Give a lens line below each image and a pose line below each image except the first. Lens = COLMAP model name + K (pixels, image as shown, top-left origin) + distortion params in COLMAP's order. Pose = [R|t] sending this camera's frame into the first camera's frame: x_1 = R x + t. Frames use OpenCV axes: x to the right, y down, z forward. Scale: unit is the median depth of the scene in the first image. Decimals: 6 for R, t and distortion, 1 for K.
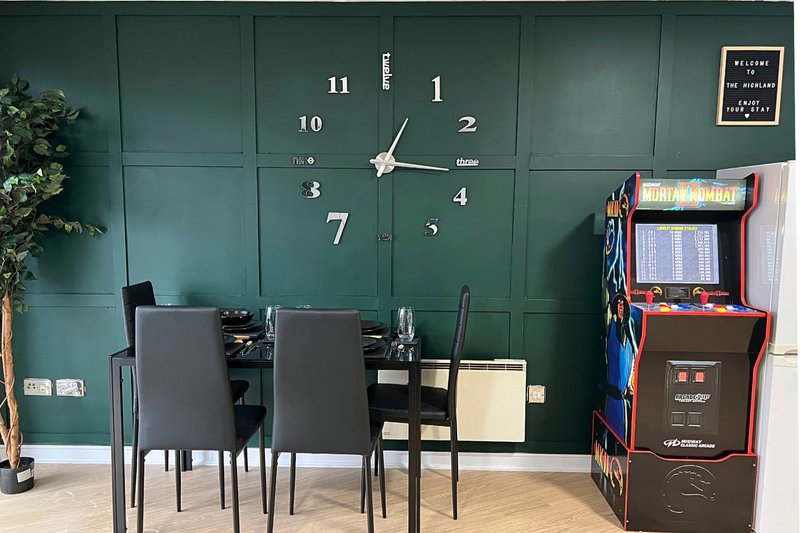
lens RADIAL K [[581.4, 0, 396.3], [0, 581.4, 281.2], [0, 0, 1]] dist [0.005462, -0.001883]
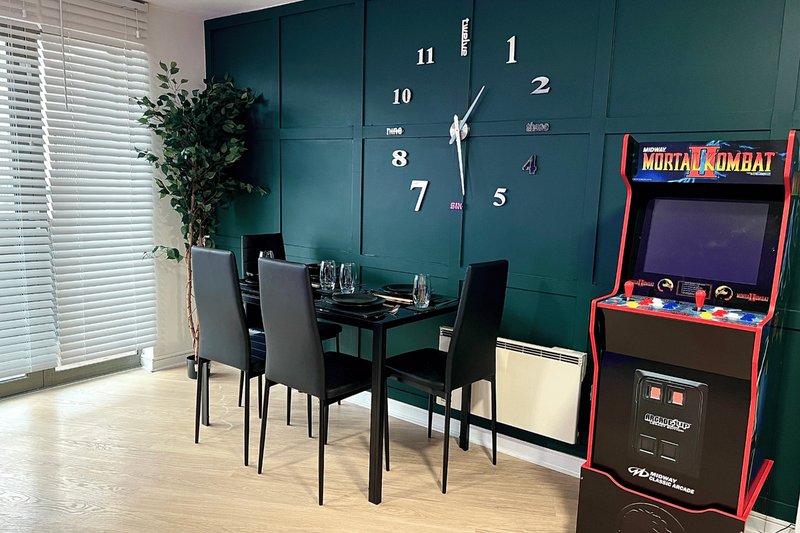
lens RADIAL K [[608.5, 0, 400.1], [0, 608.5, 275.6], [0, 0, 1]] dist [0.026520, -0.005814]
pose [[0.807163, 0.108536, -0.580265, 0.620234], [-0.090299, 0.994086, 0.060330, -0.012778], [0.583381, 0.003702, 0.812190, 0.109389]]
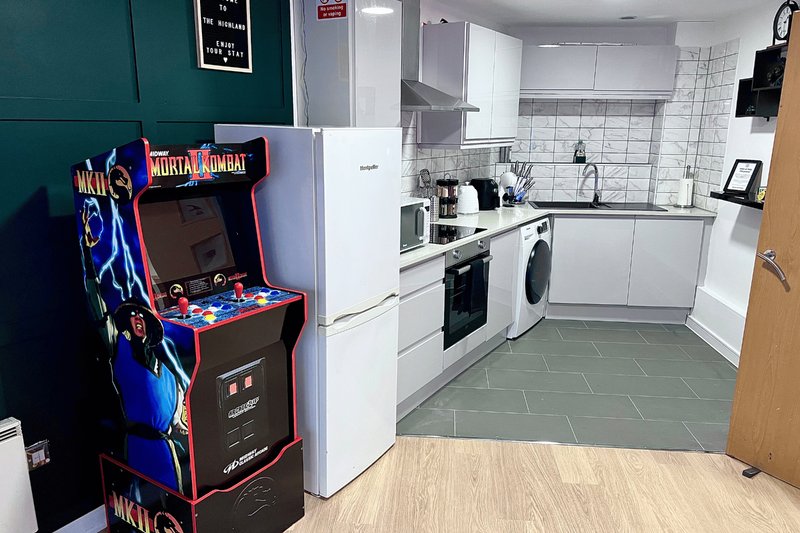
lens RADIAL K [[608.5, 0, 400.1], [0, 608.5, 275.6], [0, 0, 1]] dist [0.026520, -0.005814]
pose [[0.508094, -0.212031, 0.834795, -0.073337], [0.085673, 0.976860, 0.195970, -0.132031], [-0.857030, -0.028052, 0.514503, 0.321710]]
